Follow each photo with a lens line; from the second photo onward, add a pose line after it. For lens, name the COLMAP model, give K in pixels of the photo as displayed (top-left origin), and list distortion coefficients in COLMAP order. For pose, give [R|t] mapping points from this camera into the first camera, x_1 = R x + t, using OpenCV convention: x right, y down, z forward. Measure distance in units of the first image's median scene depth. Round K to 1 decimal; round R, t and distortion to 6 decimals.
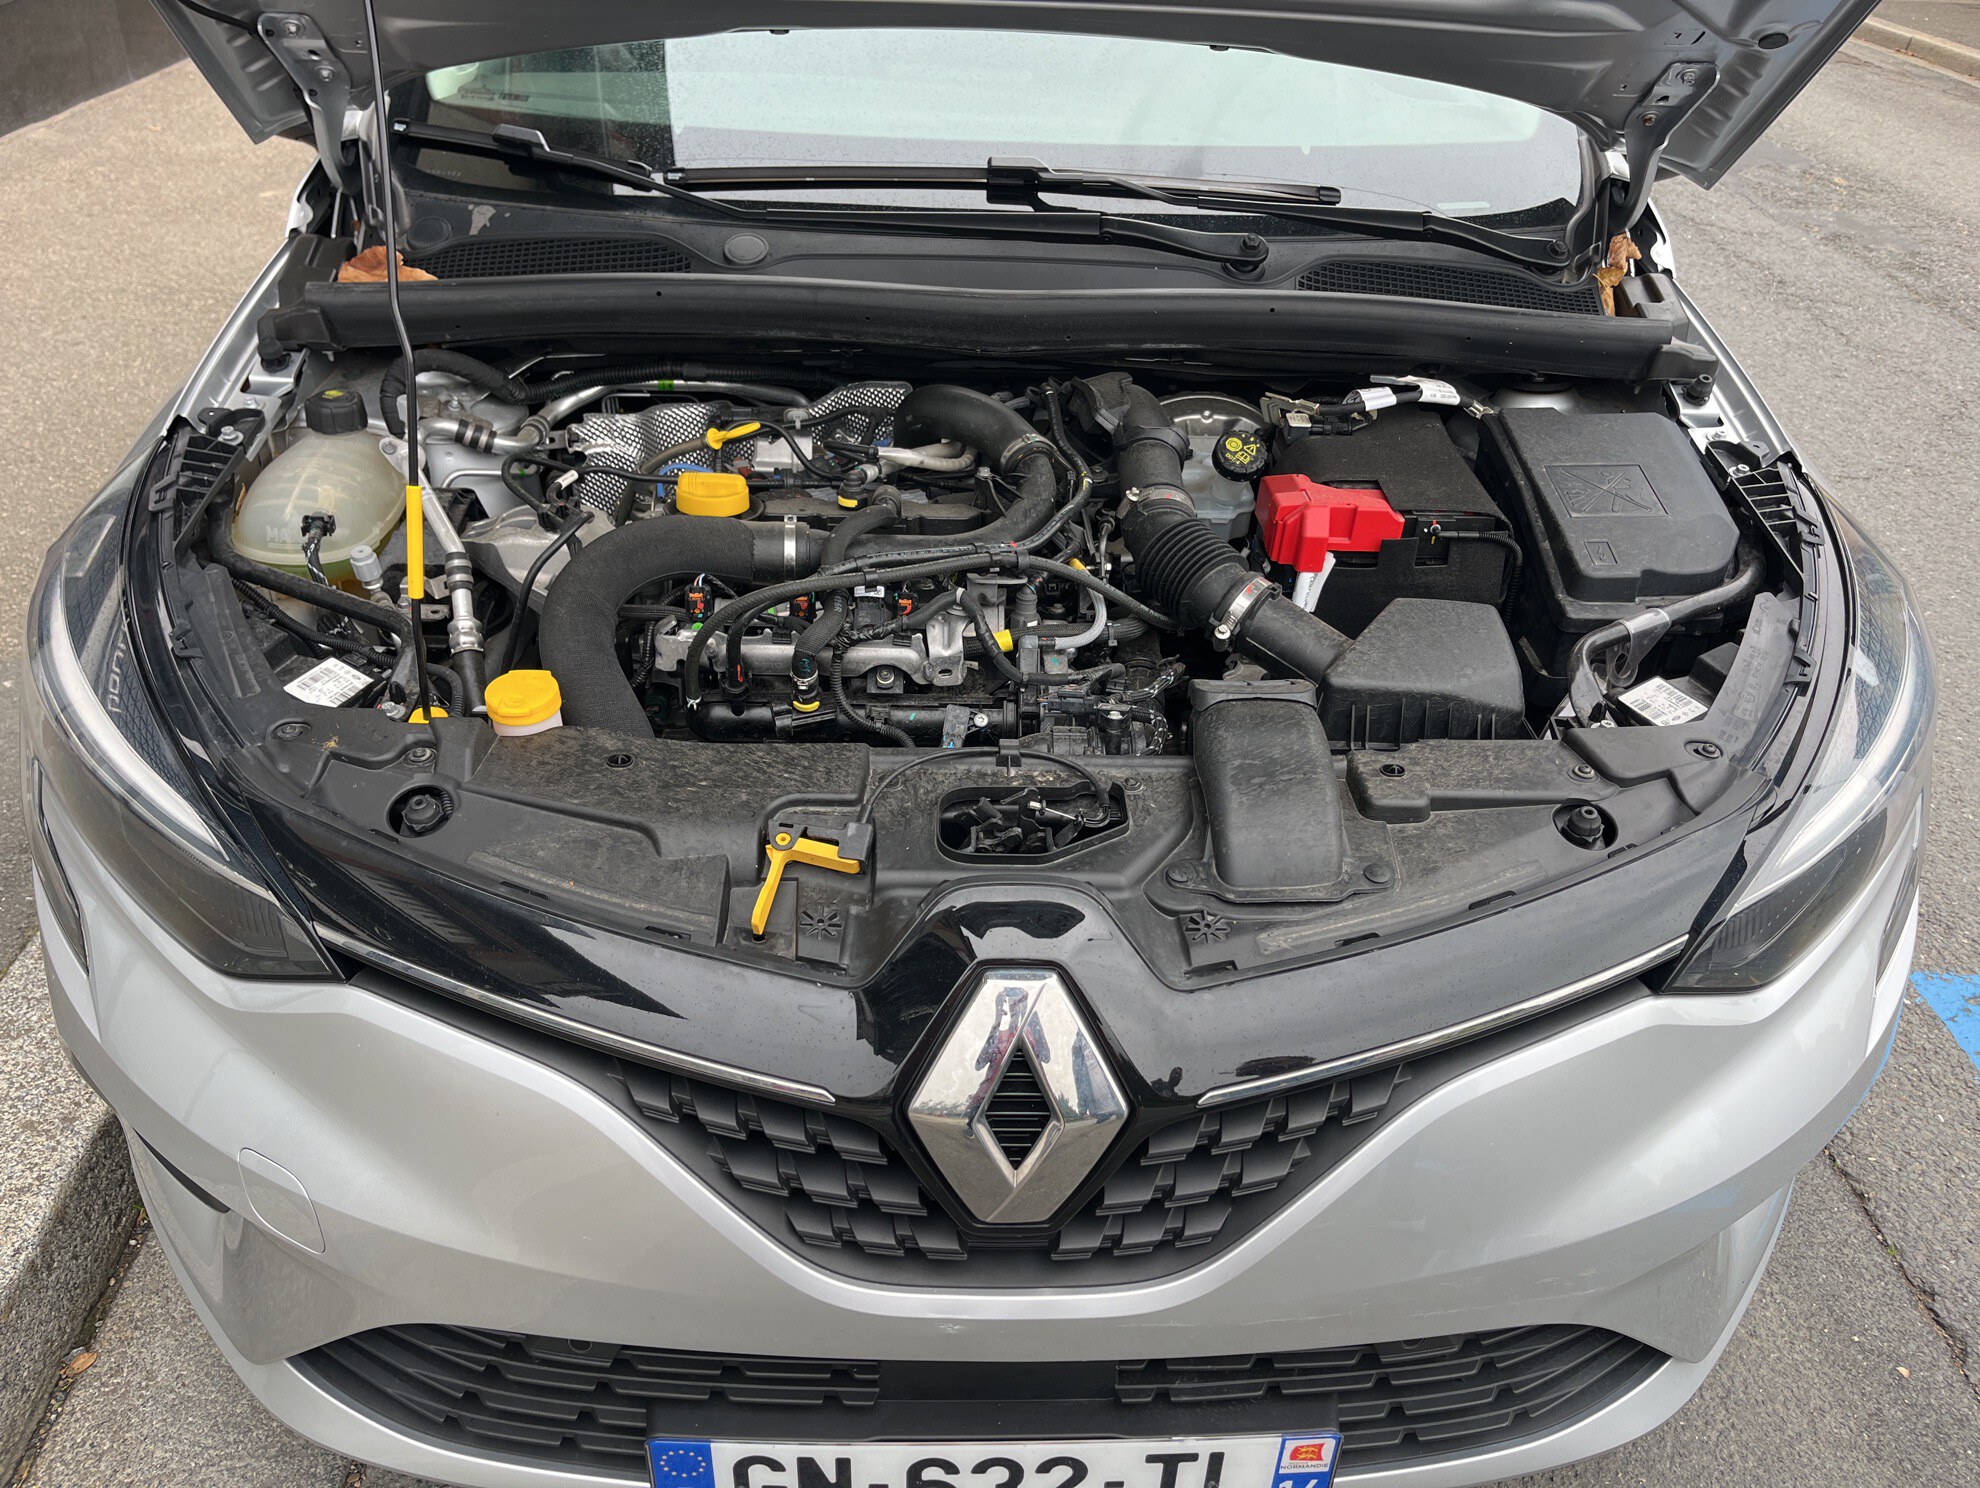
lens RADIAL K [[1481.5, 0, 990.0], [0, 1481.5, 744.0], [0, 0, 1]] dist [-0.000060, -0.041181]
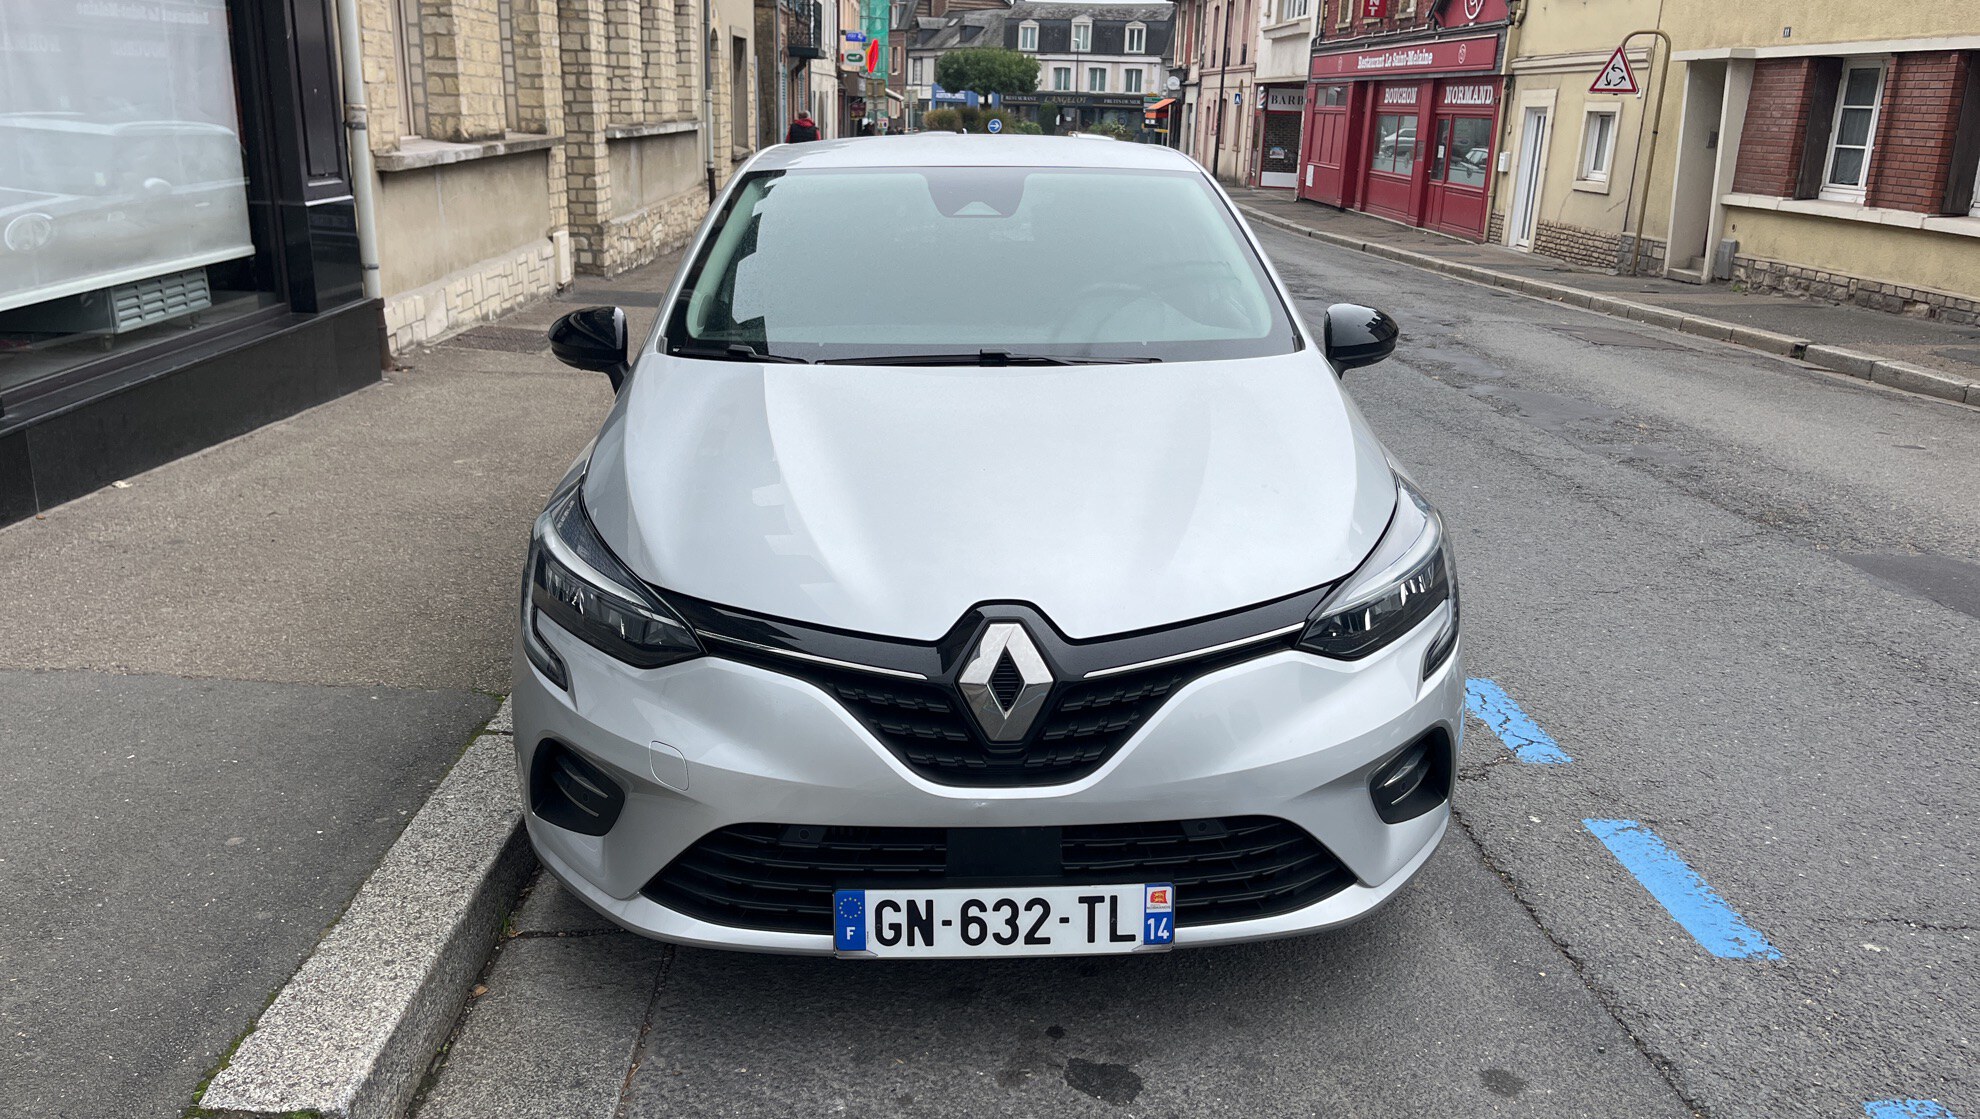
lens RADIAL K [[1462.4, 0, 999.8], [0, 1462.4, 594.3], [0, 0, 1]] dist [-0.006502, -0.000115]
pose [[0.999181, -0.039497, 0.008744, -0.003312], [0.040305, 0.953499, -0.298688, 0.678203], [0.003460, 0.298796, 0.954311, -1.038680]]
